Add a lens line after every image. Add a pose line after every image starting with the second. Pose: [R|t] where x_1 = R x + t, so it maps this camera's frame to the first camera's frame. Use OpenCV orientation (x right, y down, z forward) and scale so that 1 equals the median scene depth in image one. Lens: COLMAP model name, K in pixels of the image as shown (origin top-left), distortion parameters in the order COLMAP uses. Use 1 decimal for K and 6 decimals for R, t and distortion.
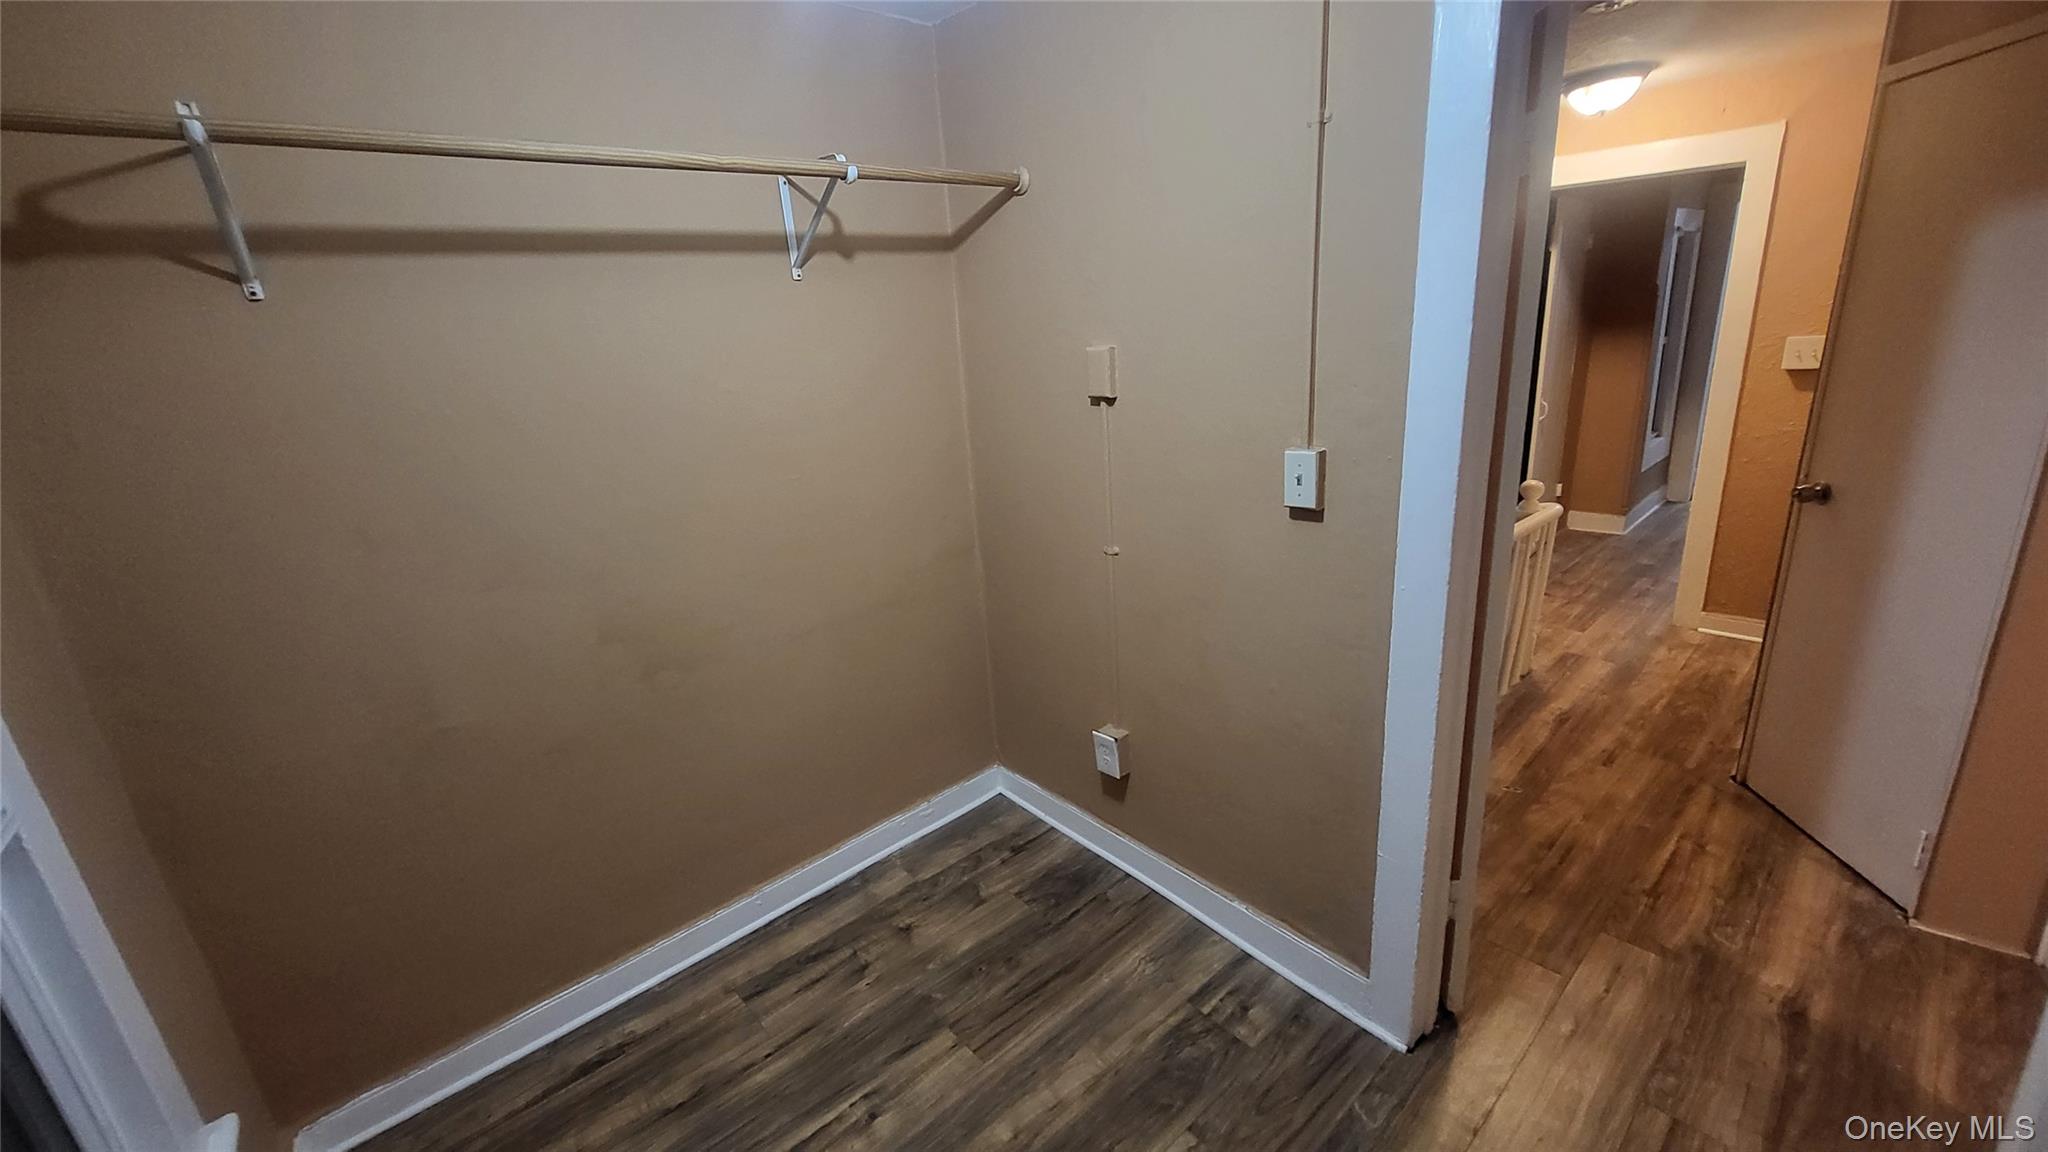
lens RADIAL K [[806.7, 0, 1014.6], [0, 806.7, 578.9], [0, 0, 1]] dist [0.001548, 0.000191]
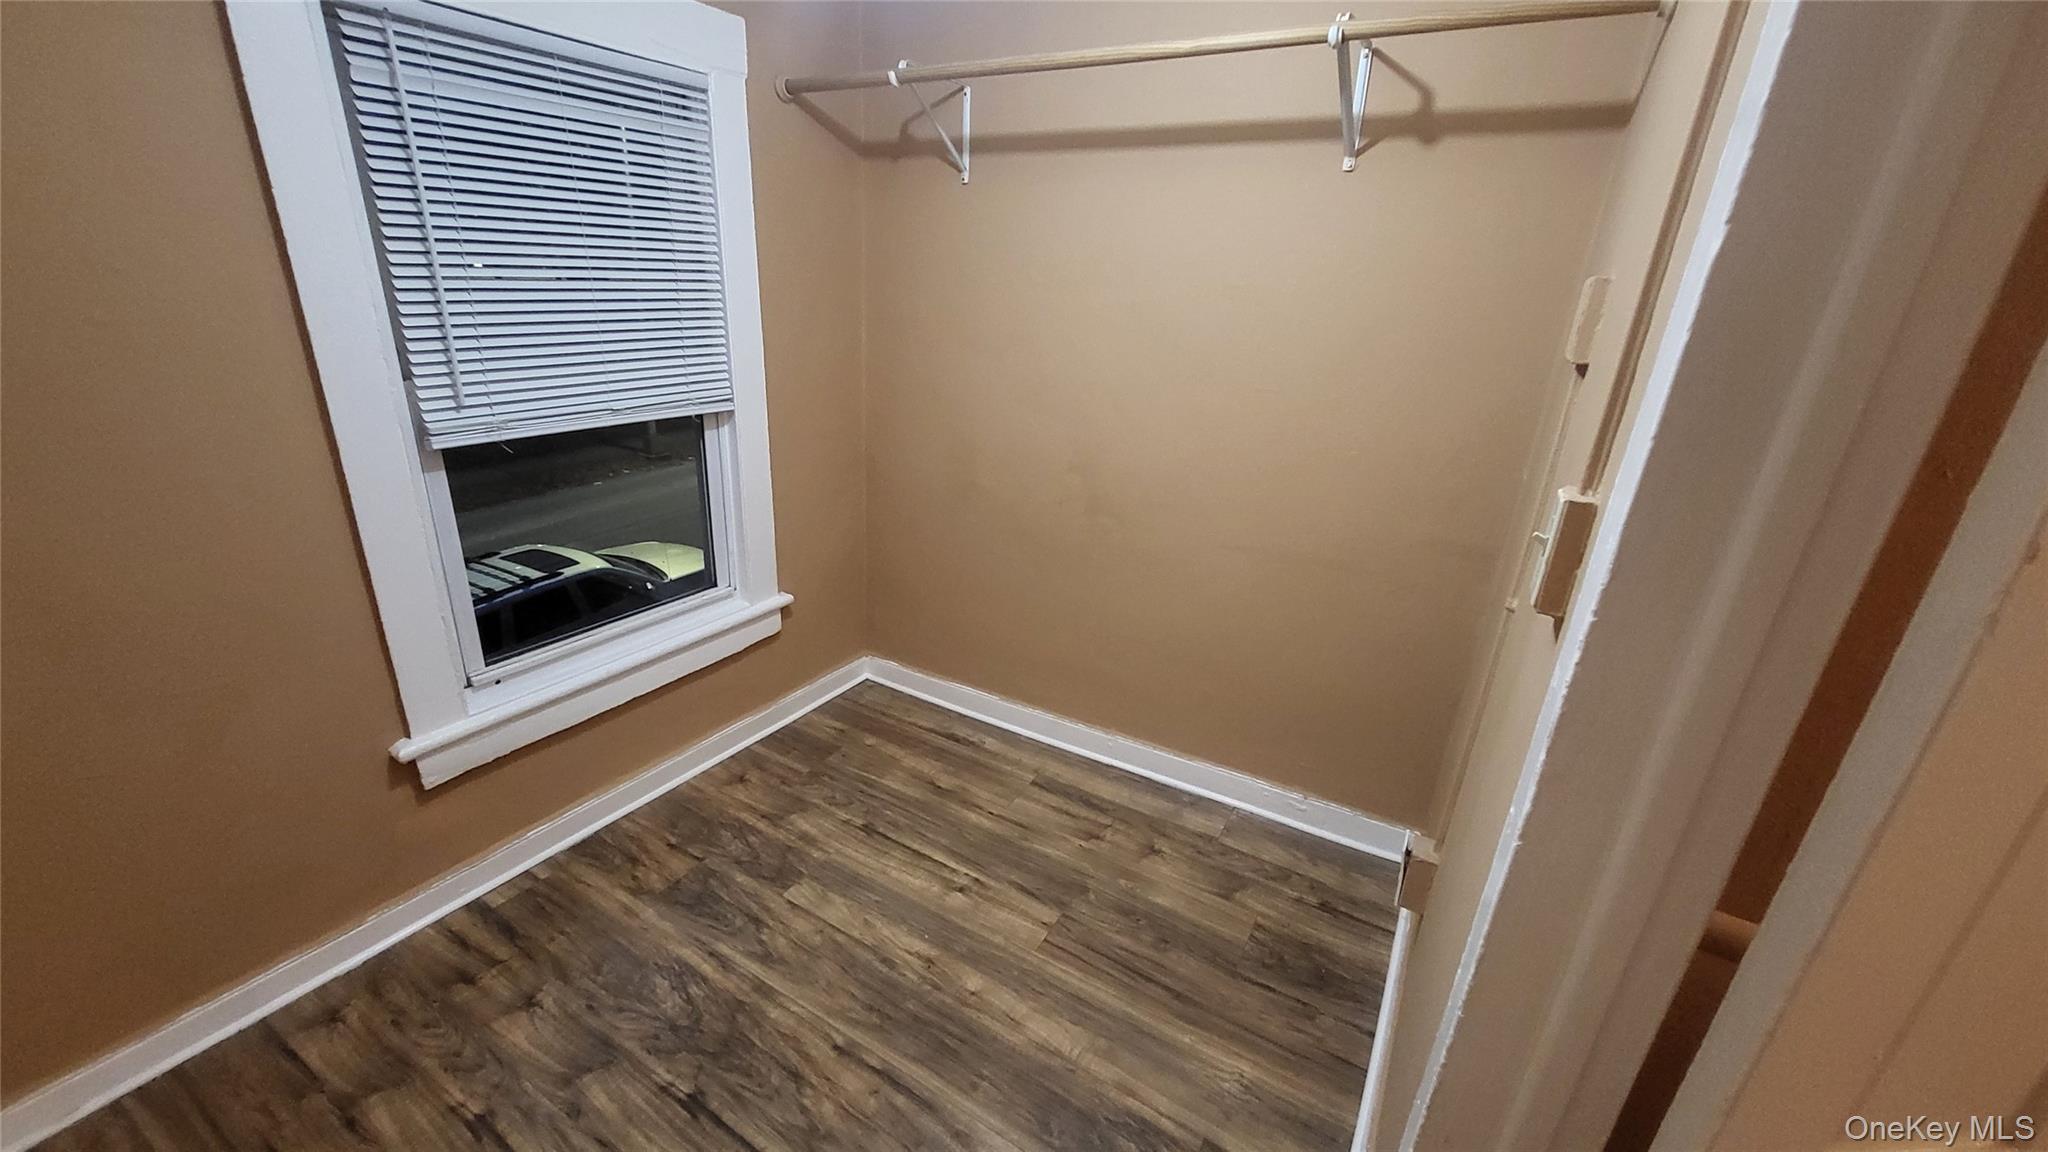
lens RADIAL K [[806.7, 0, 1014.6], [0, 806.7, 578.9], [0, 0, 1]] dist [0.001548, 0.000191]
pose [[0.306020, 0.413460, -0.857556, 0.587723], [-0.344894, 0.887730, 0.304932, -0.119546], [0.887355, 0.202451, 0.414263, 0.408693]]
